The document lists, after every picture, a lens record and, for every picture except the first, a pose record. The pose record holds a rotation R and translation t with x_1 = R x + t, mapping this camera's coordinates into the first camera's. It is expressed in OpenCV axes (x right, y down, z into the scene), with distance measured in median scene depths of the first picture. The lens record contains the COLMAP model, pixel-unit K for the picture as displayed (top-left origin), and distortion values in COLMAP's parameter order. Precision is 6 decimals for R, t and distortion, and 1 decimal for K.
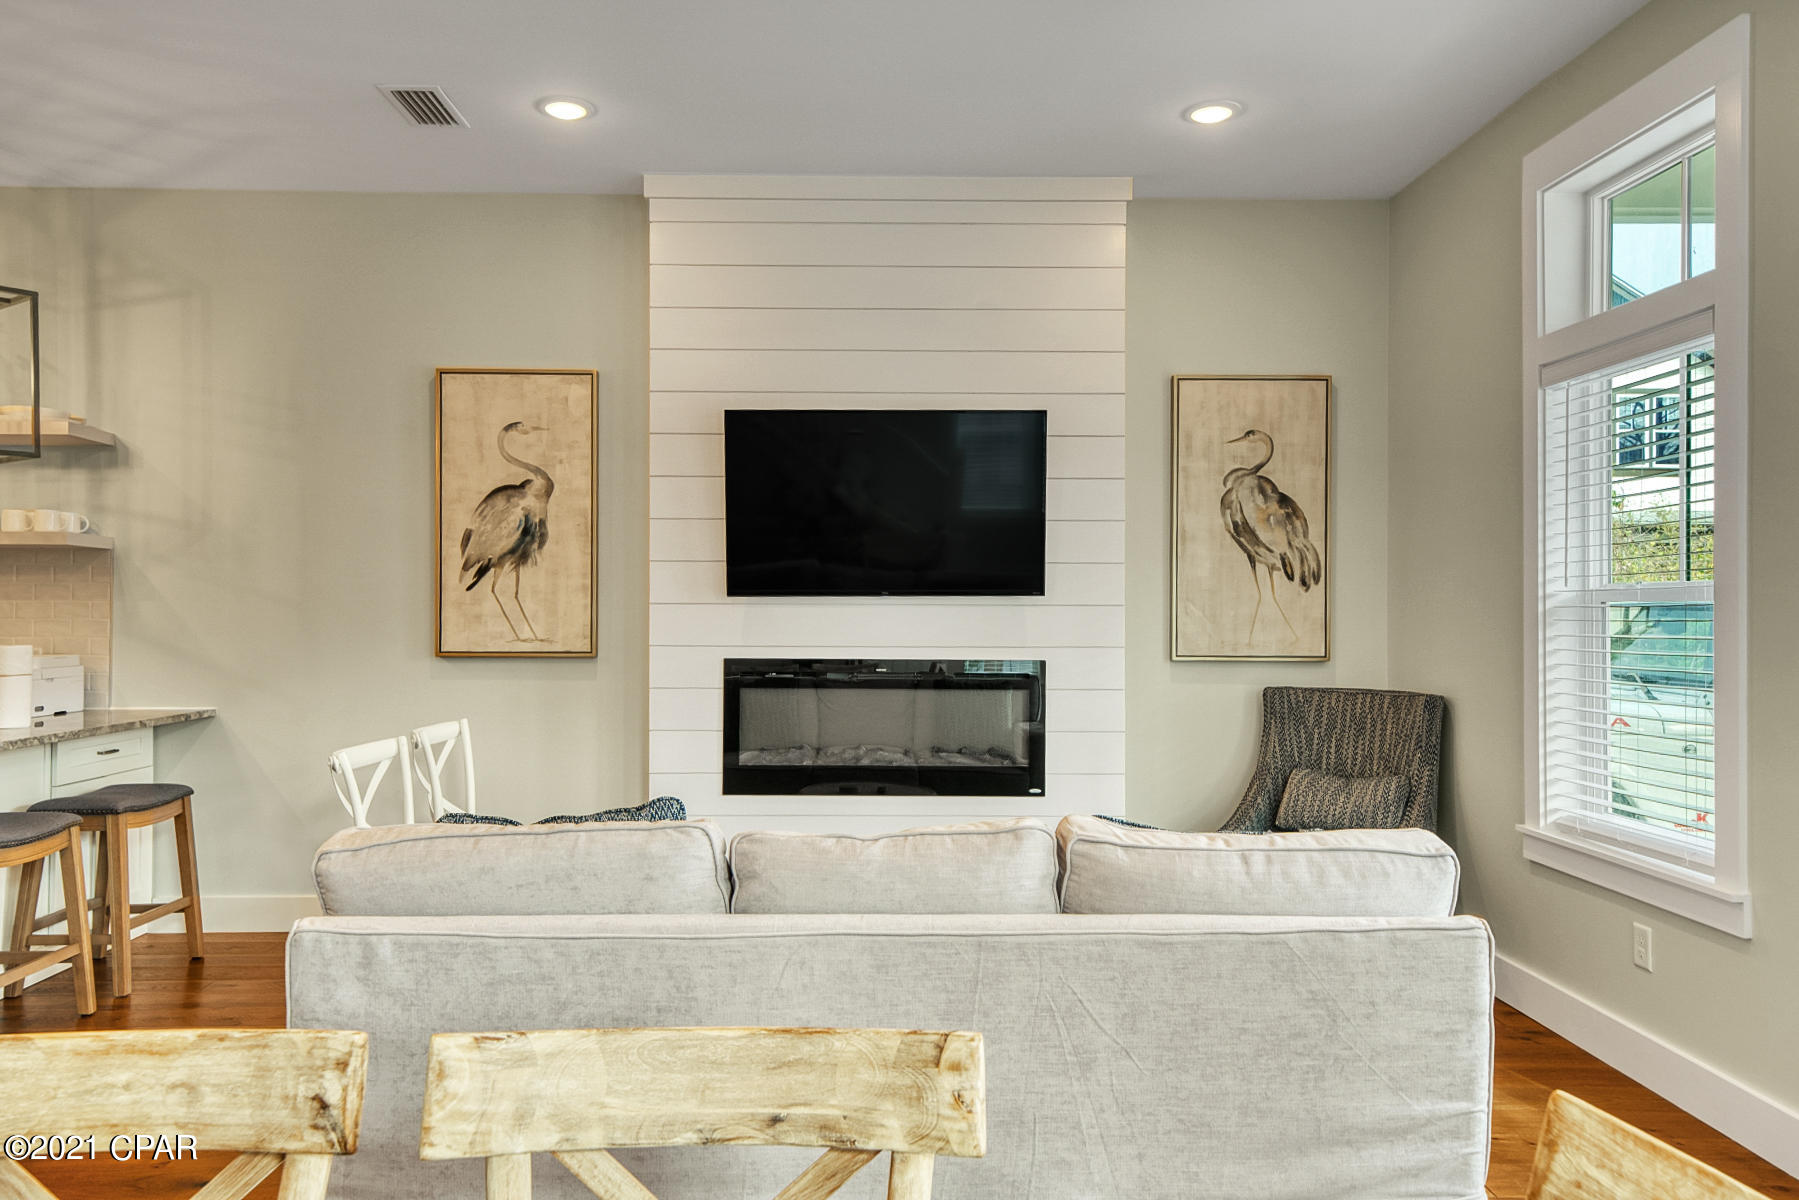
lens RADIAL K [[1260.8, 0, 891.8], [0, 1260.8, 598.0], [0, 0, 1]] dist [0.028109, 0.000860]
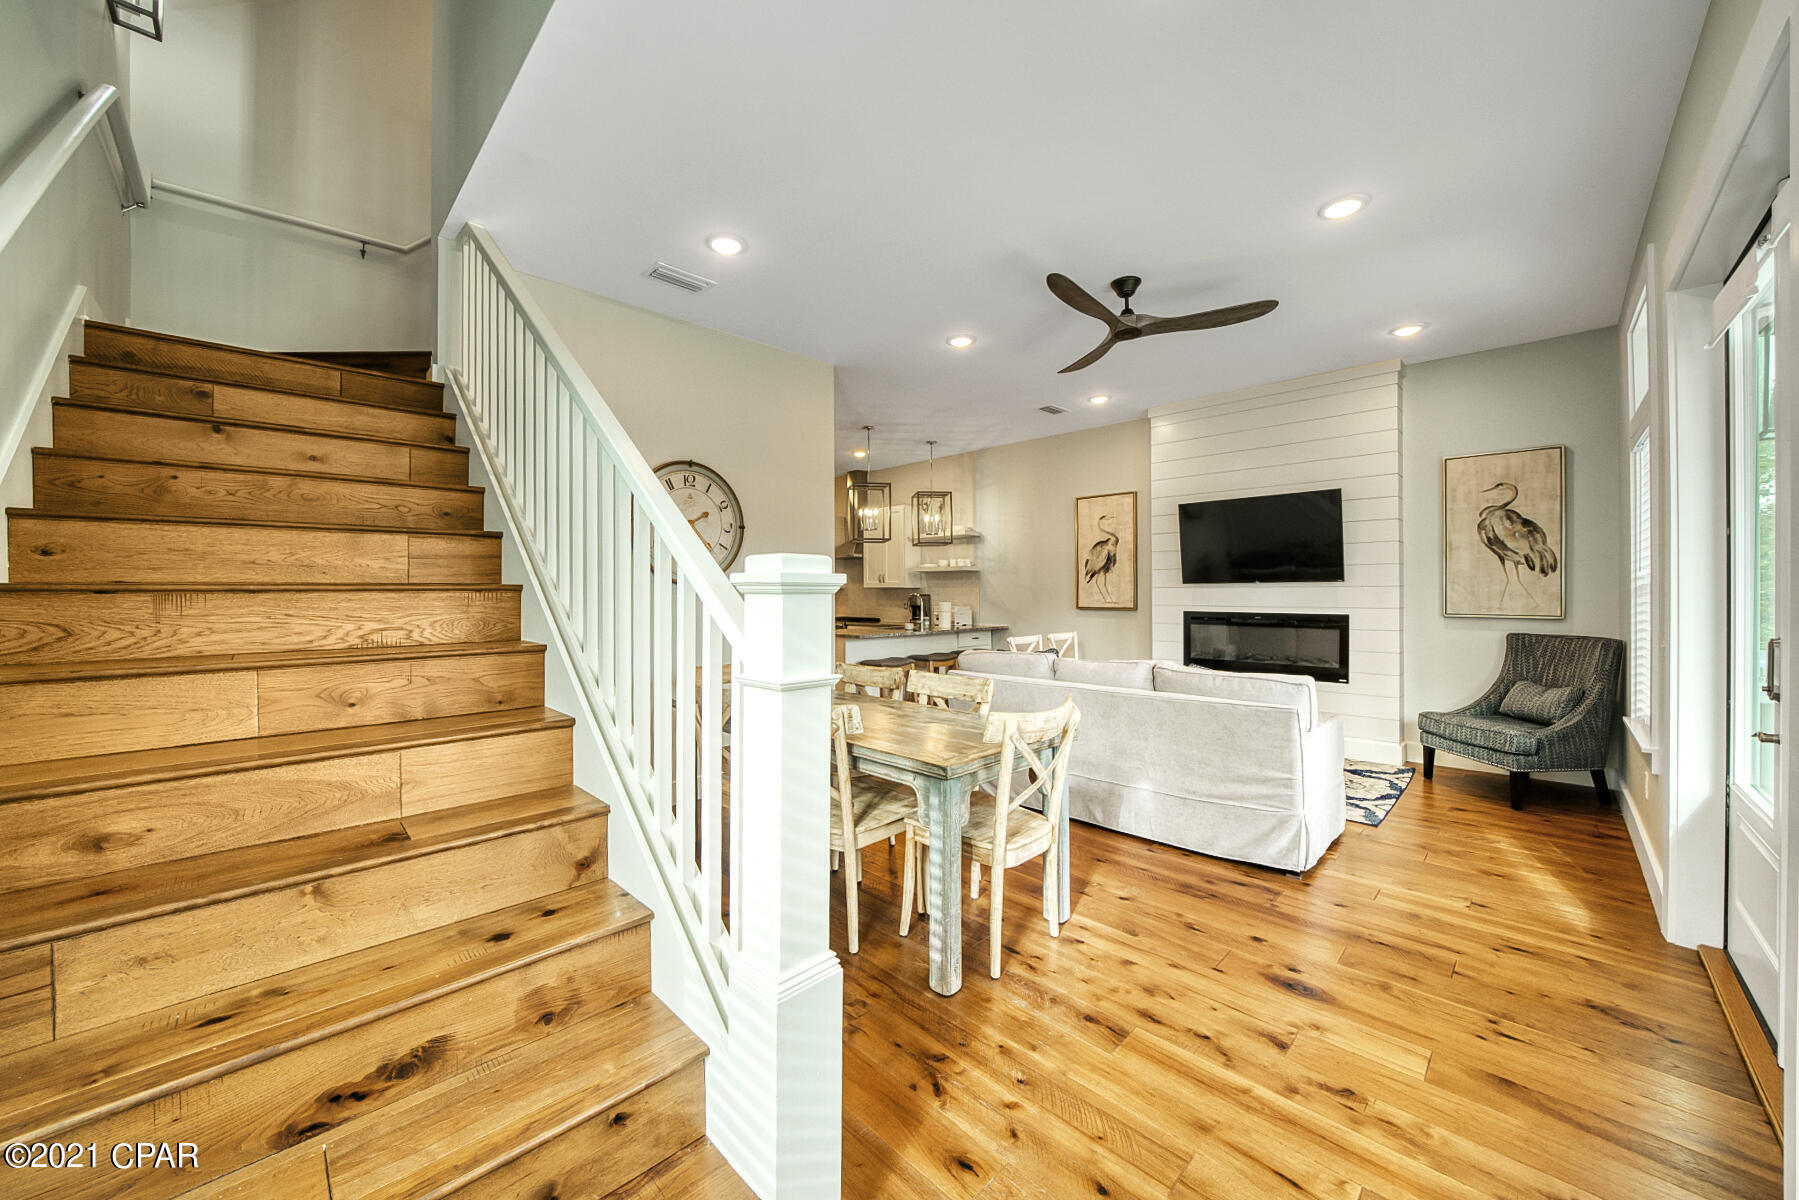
lens RADIAL K [[655.7, 0, 895.5], [0, 655.7, 591.0], [0, 0, 1]] dist [-0.011062, -0.000094]
pose [[0.698152, -0.005217, -0.715930, 0.343713], [0.010595, 0.999939, 0.003045, 0.002210], [0.715871, -0.009711, 0.698165, -0.206464]]
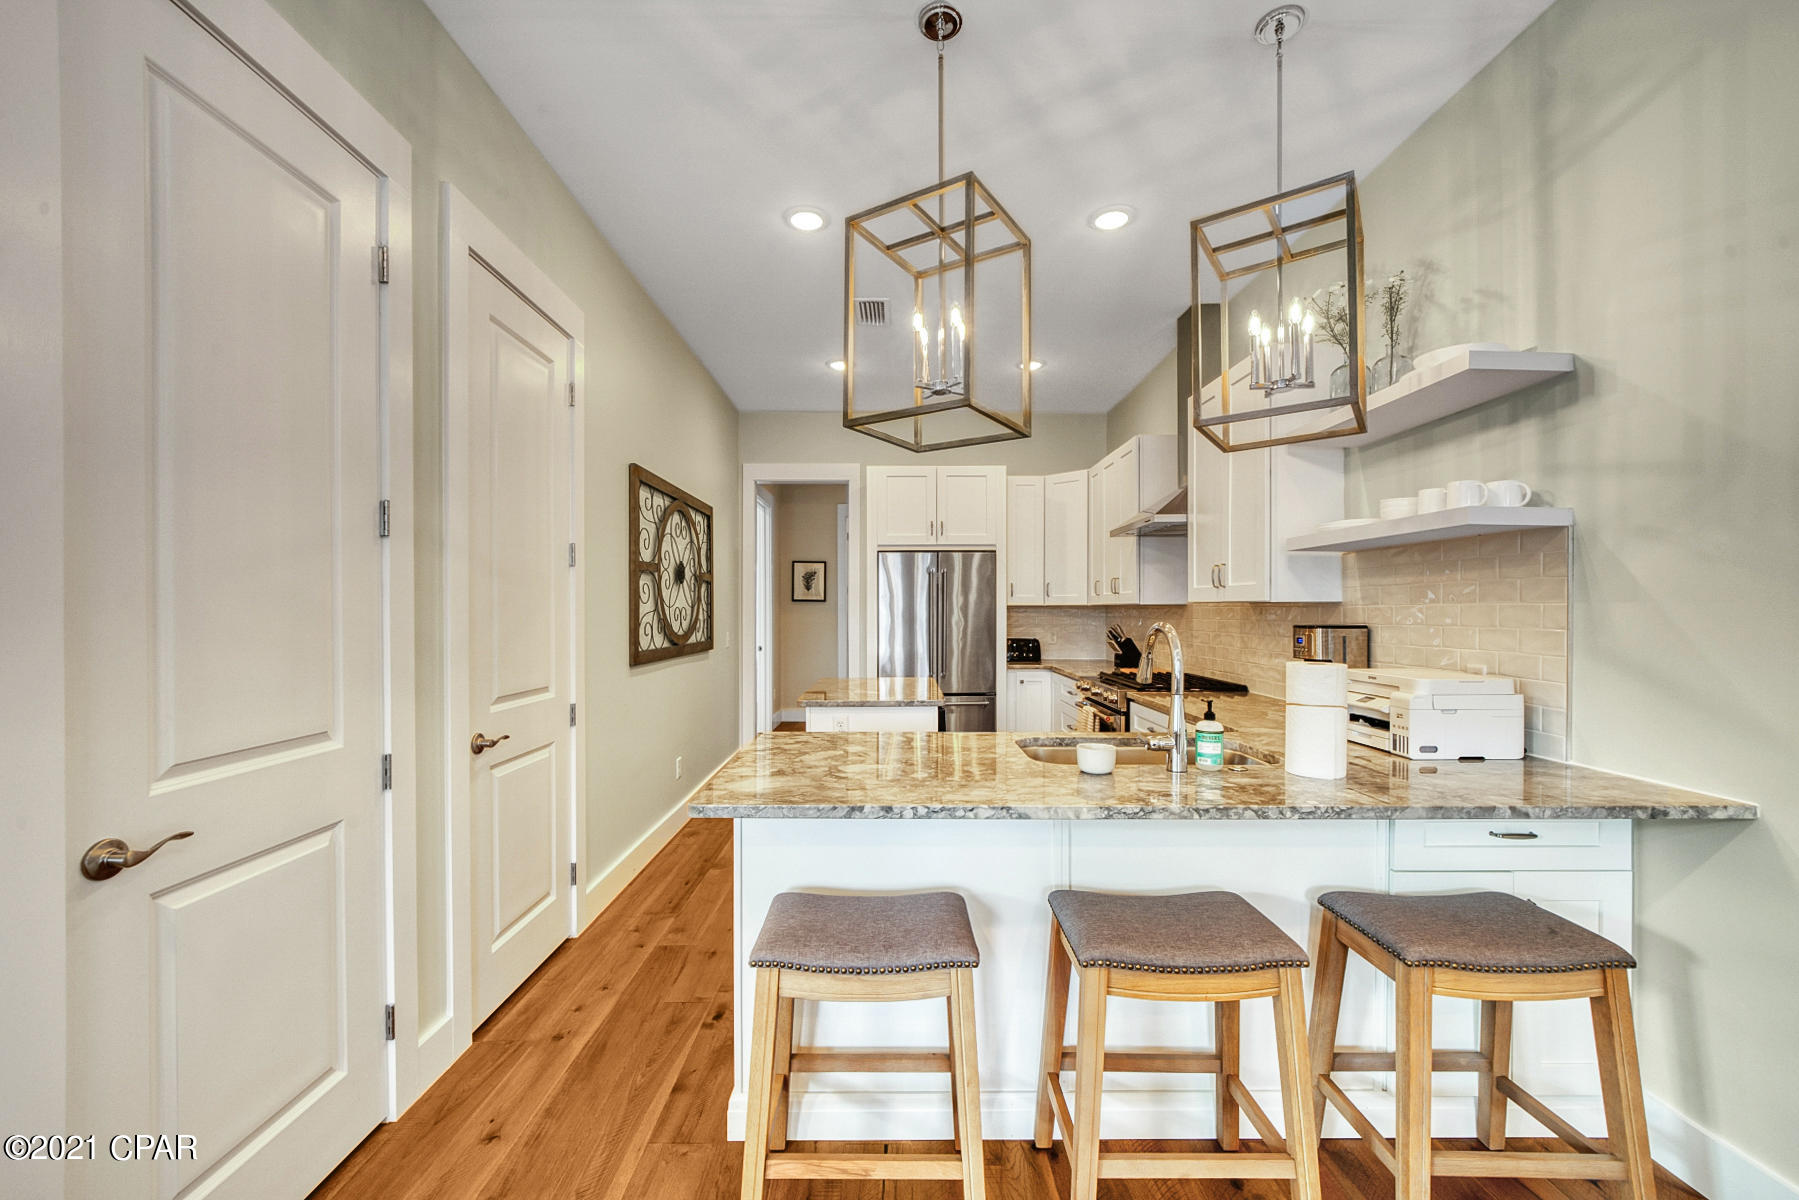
lens RADIAL K [[718.4, 0, 897.1], [0, 718.4, 602.3], [0, 0, 1]] dist [0.001354, 0.000194]
pose [[-0.011703, -0.012666, -0.999851, -0.229612], [0.006193, 0.999900, -0.012739, 0.004733], [0.999912, -0.006342, -0.011623, 0.648730]]
